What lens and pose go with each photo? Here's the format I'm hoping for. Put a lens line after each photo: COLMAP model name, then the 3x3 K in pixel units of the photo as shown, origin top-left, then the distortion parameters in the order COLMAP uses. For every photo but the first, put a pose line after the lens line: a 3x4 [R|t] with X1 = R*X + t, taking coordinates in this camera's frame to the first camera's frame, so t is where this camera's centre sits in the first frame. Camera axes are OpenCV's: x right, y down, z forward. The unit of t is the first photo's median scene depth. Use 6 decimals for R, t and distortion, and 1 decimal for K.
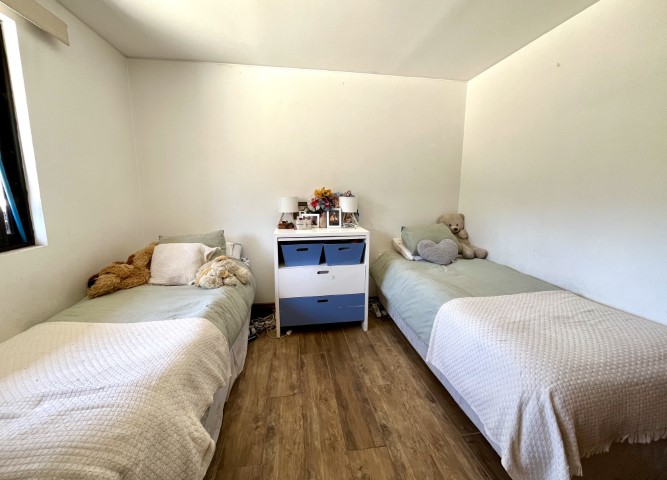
lens RADIAL K [[299.6, 0, 257.2], [0, 299.6, 229.8], [0, 0, 1]] dist [-0.003278, -0.000374]
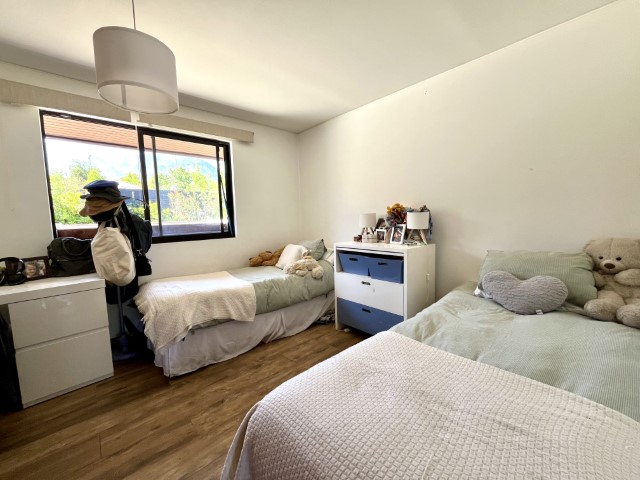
lens RADIAL K [[258.4, 0, 317.1], [0, 258.4, 239.7], [0, 0, 1]] dist [-0.001476, -0.000327]
pose [[0.544707, 0.058814, -0.836561, 0.881765], [-0.095335, 0.995414, 0.007906, -0.003185], [0.833190, 0.075447, 0.547816, 0.336937]]
